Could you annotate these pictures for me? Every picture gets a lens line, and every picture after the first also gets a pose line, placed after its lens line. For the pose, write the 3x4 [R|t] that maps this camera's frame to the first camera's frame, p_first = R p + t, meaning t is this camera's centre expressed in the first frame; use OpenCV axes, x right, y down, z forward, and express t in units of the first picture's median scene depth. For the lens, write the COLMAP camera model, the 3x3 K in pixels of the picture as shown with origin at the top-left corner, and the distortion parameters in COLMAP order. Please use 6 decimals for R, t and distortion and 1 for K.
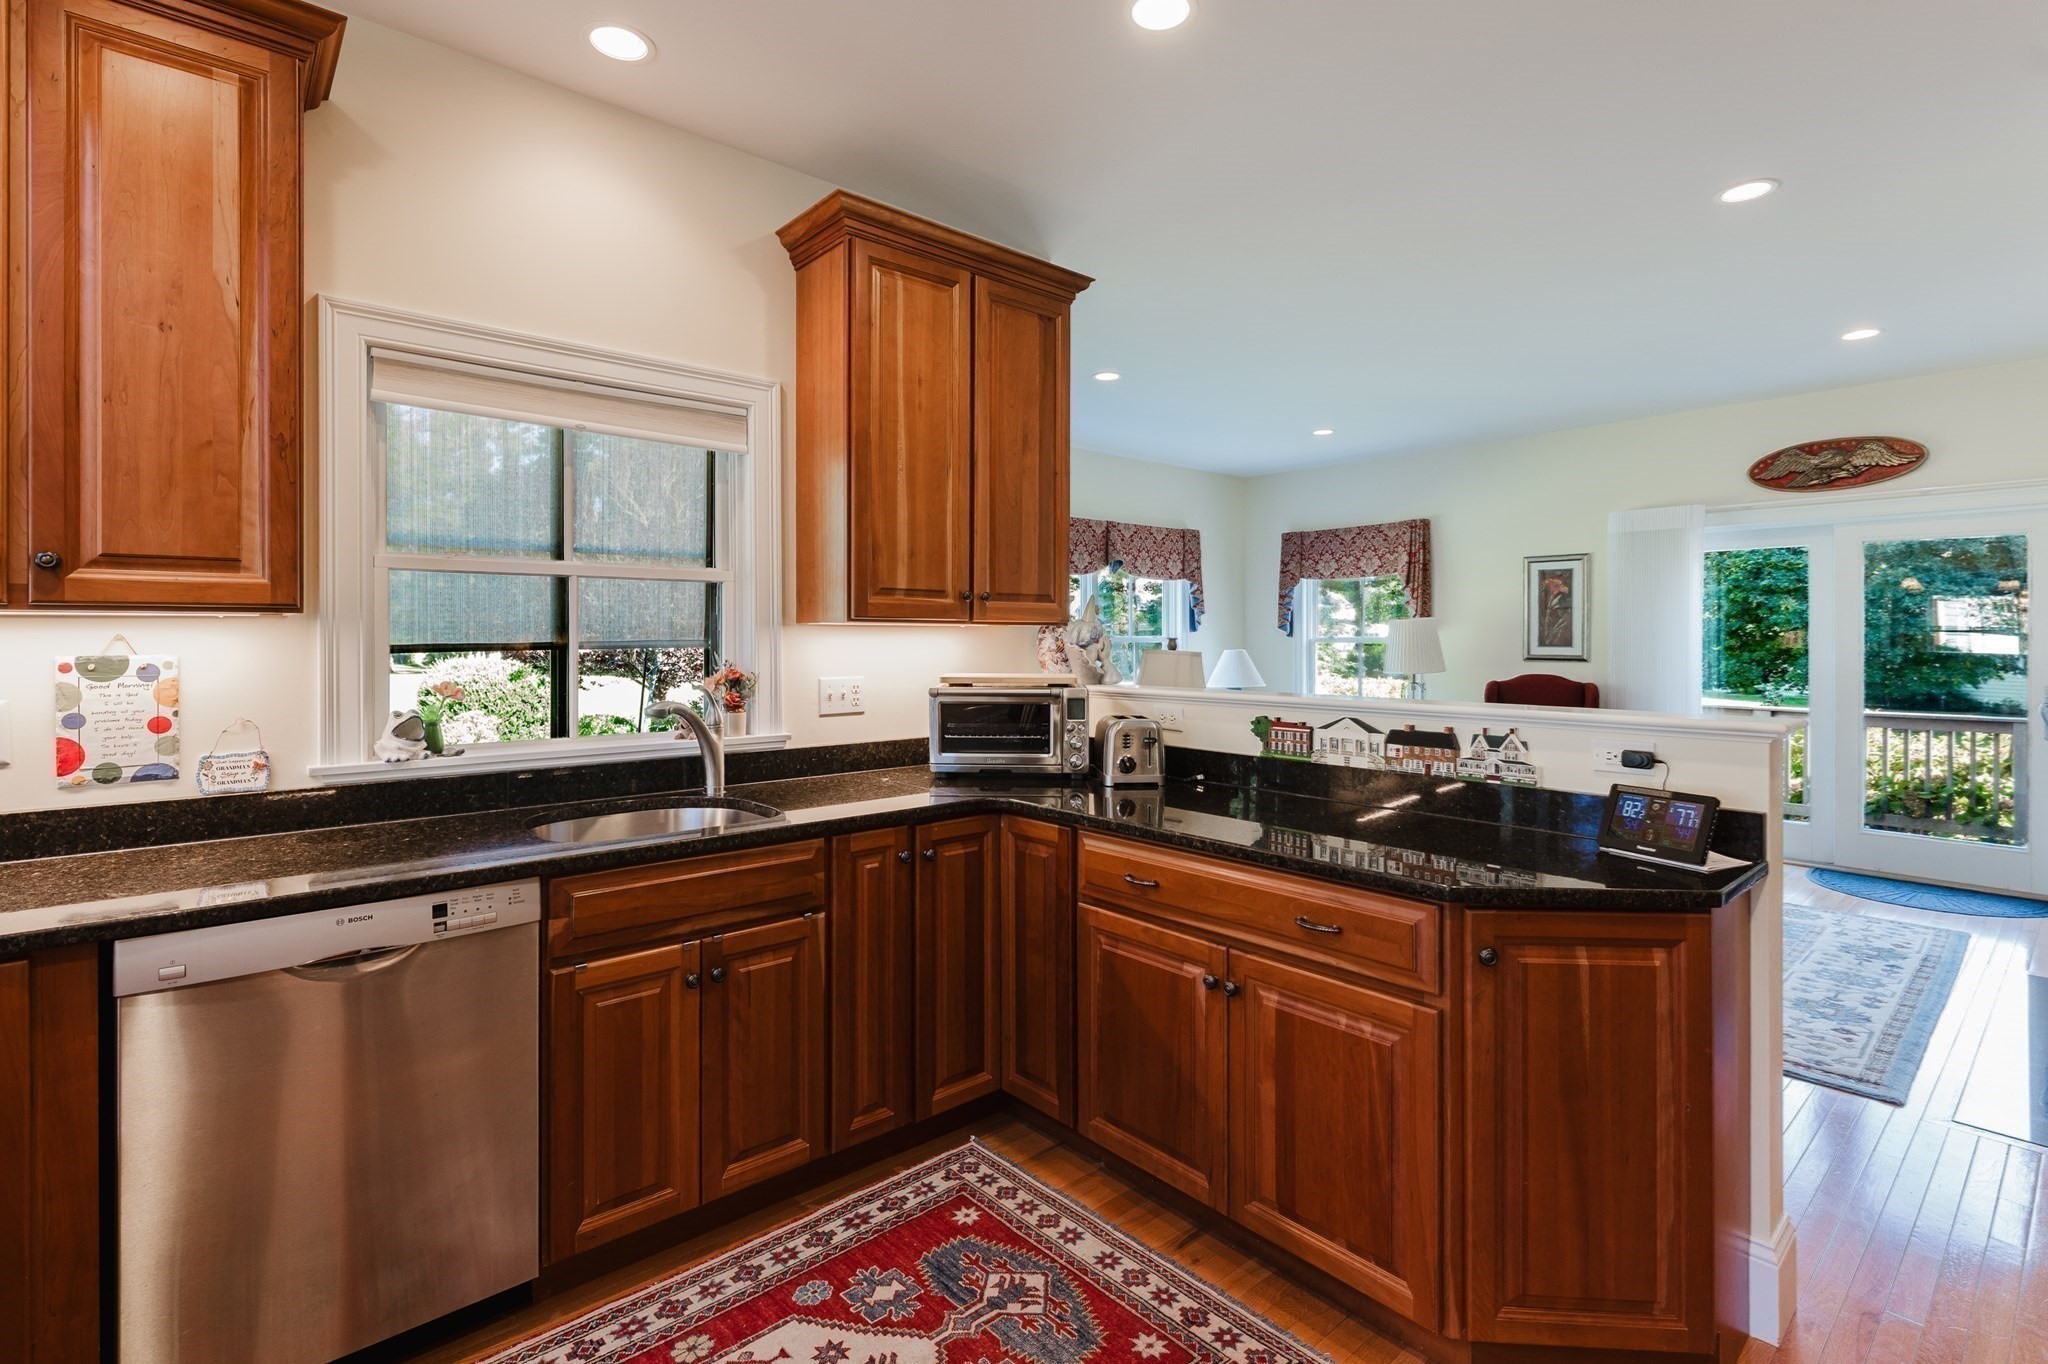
lens RADIAL K [[951.8, 0, 1025.4], [0, 951.8, 653.4], [0, 0, 1]] dist [-0.001336, -0.000880]
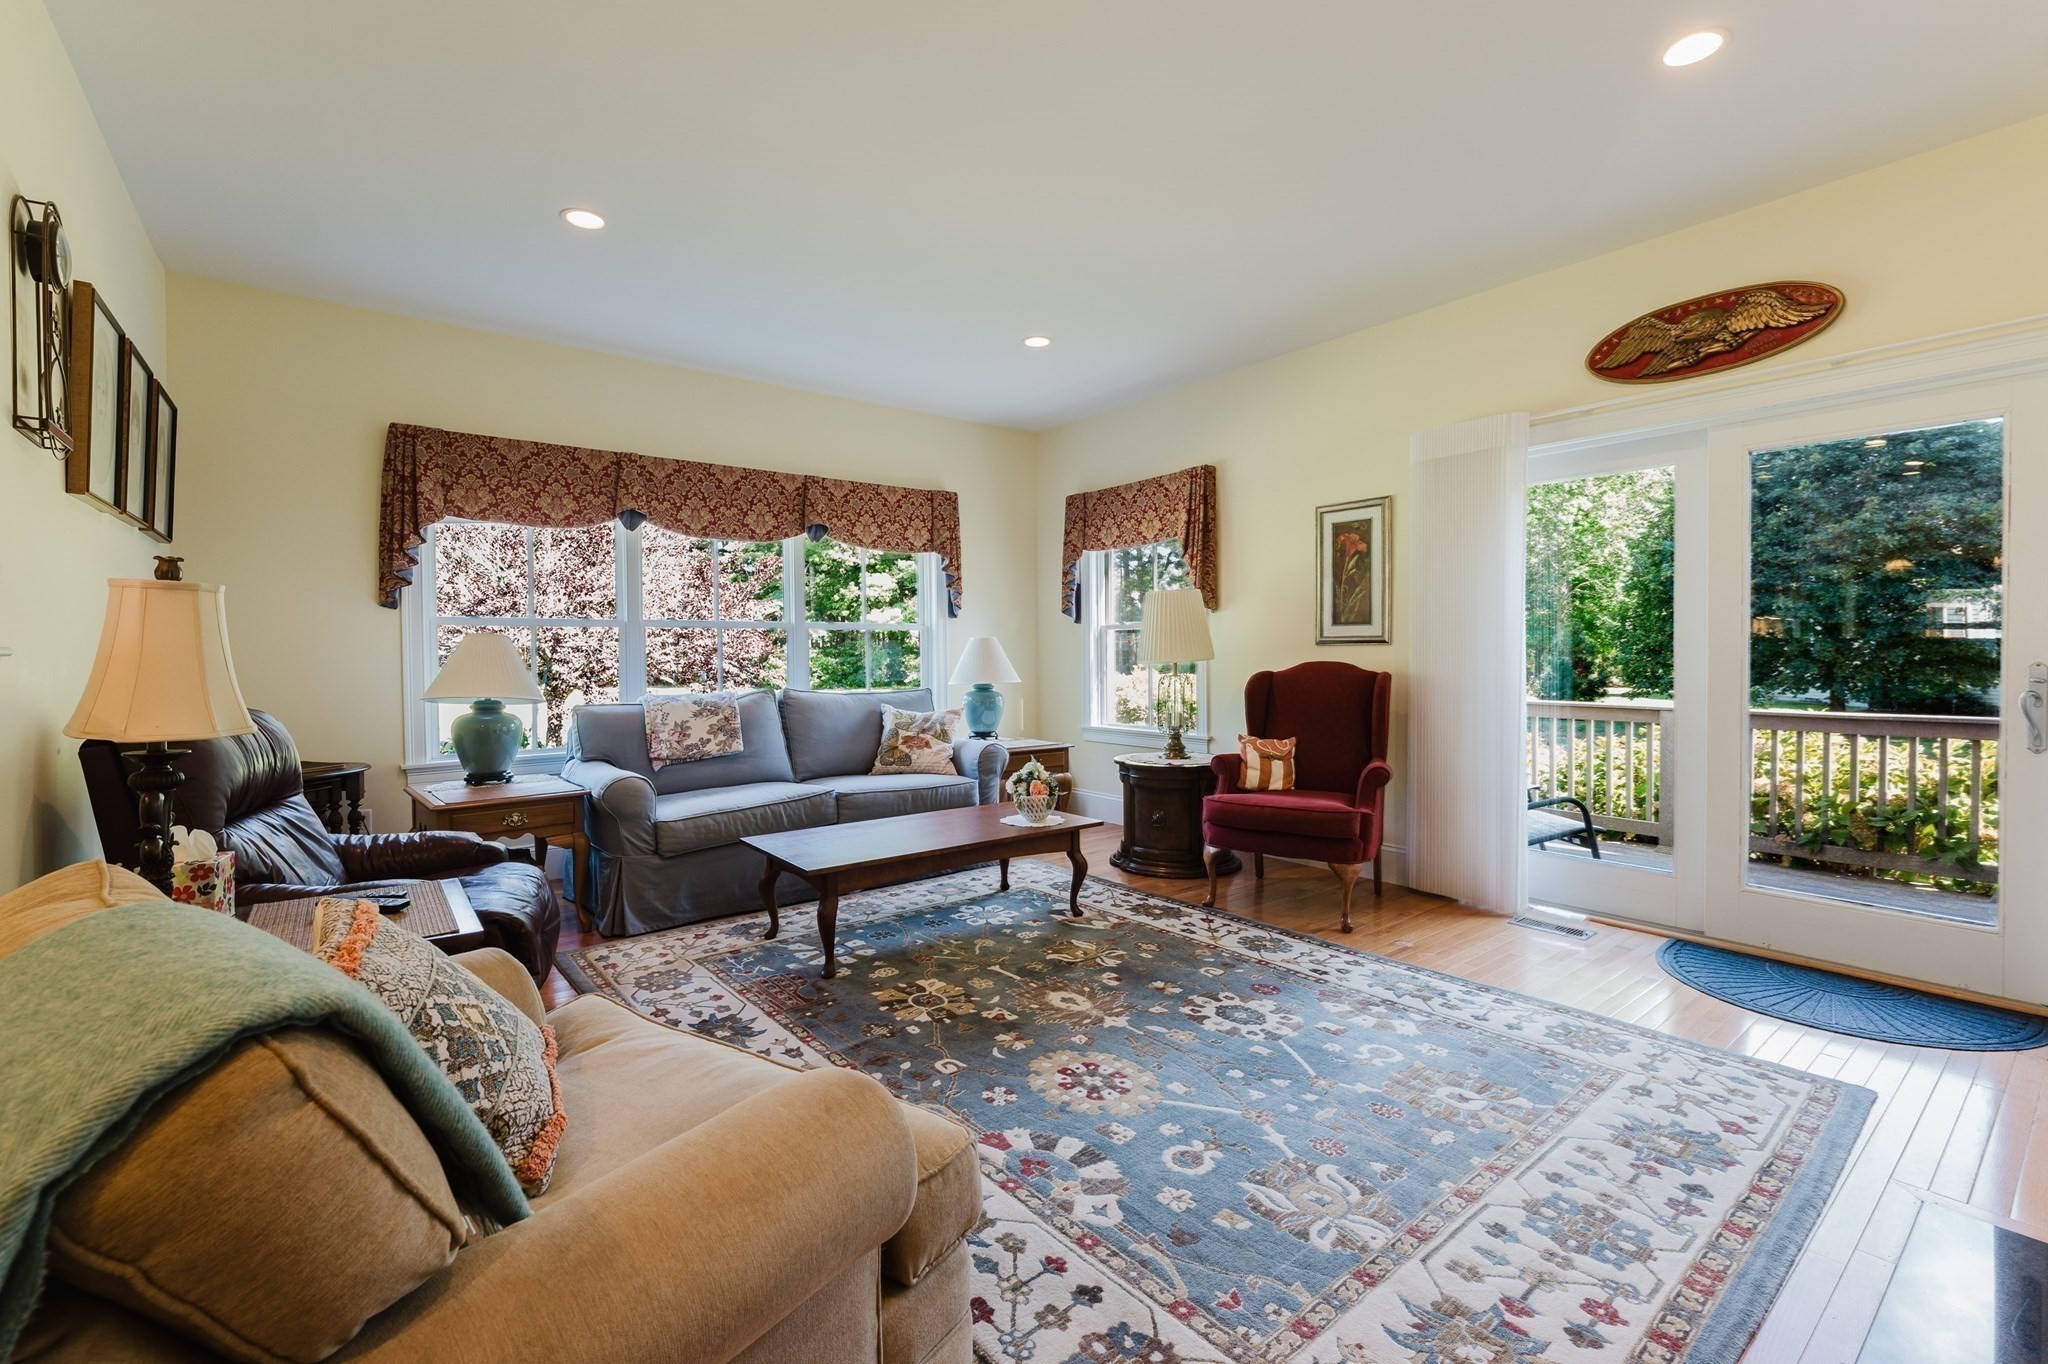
lens RADIAL K [[891.4, 0, 1024.0], [0, 891.4, 682.0], [0, 0, 1]] dist [-0.000045, -0.000004]
pose [[0.998994, -0.005923, -0.044454, 0.697044], [0.006714, 0.999821, 0.017661, 0.049224], [0.044342, -0.017942, 0.998855, 0.612914]]
